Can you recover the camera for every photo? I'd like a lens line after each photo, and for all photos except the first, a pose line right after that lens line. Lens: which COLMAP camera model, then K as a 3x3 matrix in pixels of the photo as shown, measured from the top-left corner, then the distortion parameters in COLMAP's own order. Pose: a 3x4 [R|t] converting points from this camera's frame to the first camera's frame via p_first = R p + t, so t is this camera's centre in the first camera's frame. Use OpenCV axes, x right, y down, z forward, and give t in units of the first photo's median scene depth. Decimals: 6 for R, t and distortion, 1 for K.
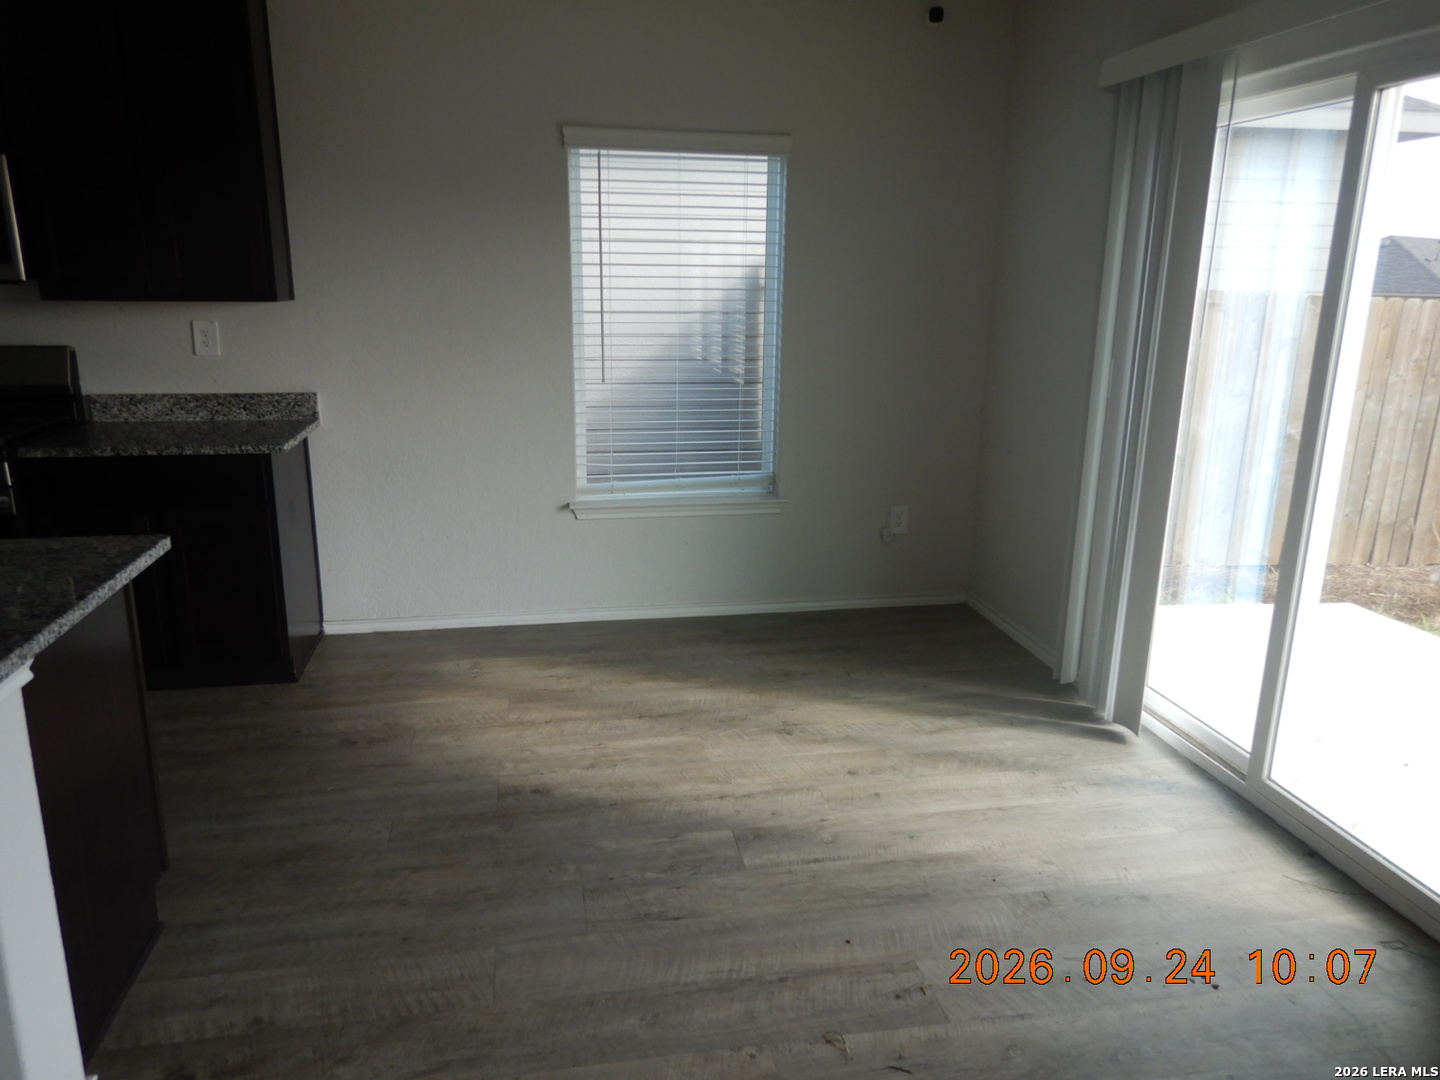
lens RADIAL K [[1033.0, 0, 717.2], [0, 1033.0, 536.1], [0, 0, 1]] dist [0.024279, -0.001820]
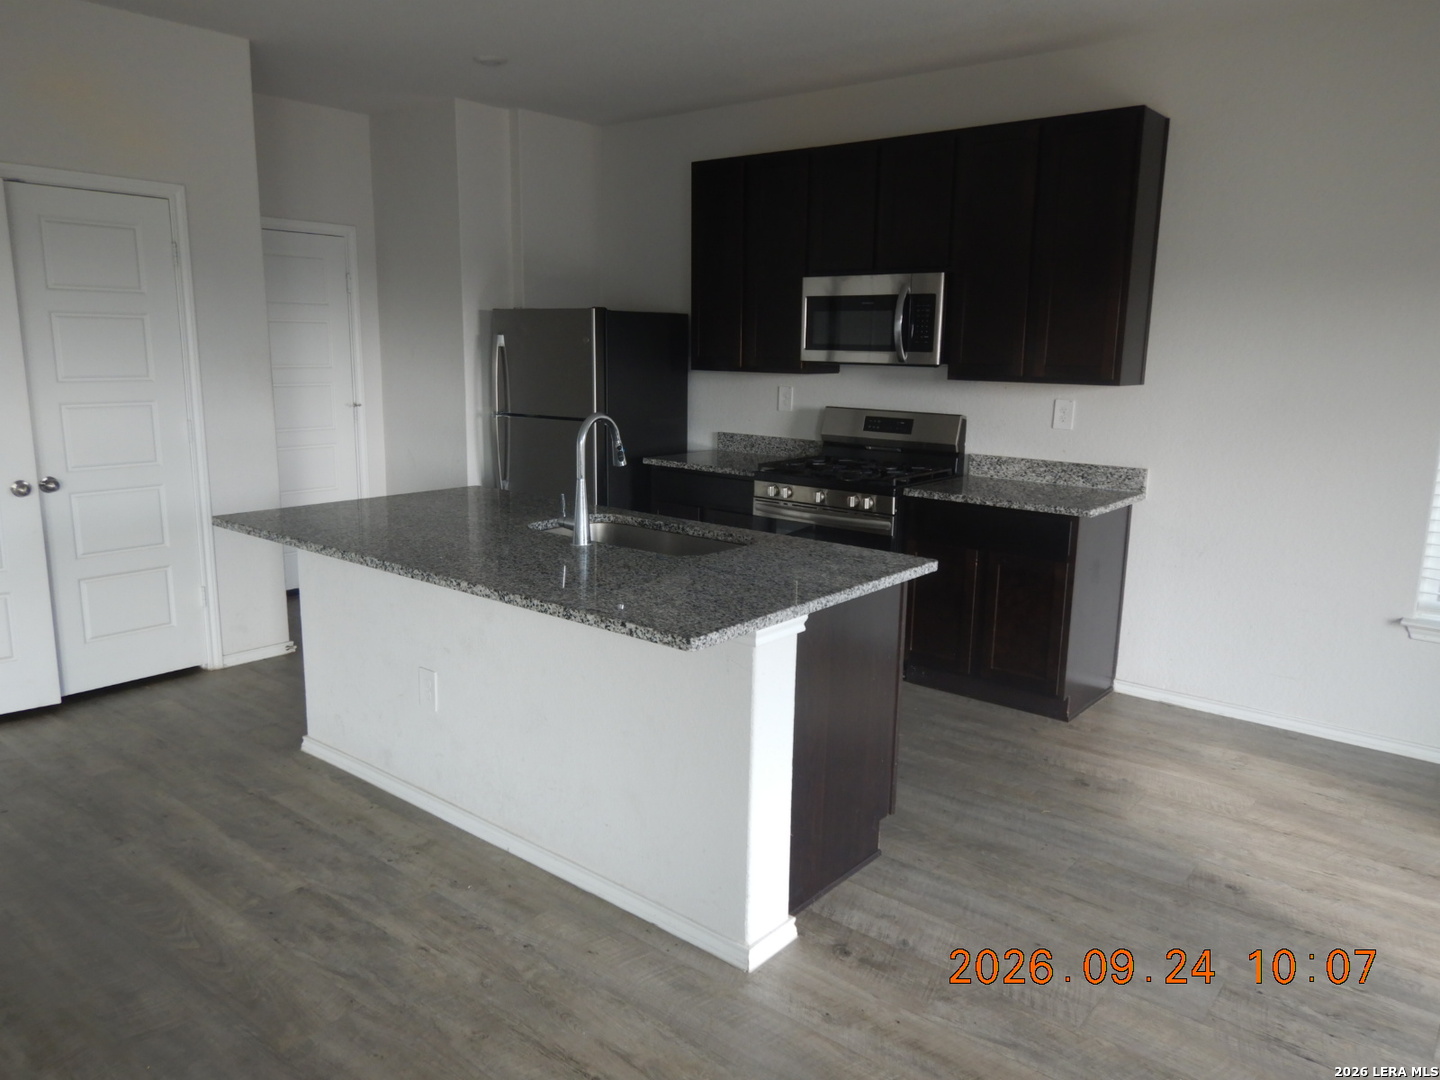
lens RADIAL K [[1033.0, 0, 721.1], [0, 1033.0, 543.6], [0, 0, 1]] dist [0.024279, -0.001820]
pose [[0.650214, 0.149031, -0.744991, 0.173147], [-0.198718, 0.979797, 0.022565, 0.002192], [0.733303, 0.133371, 0.666693, -0.044698]]
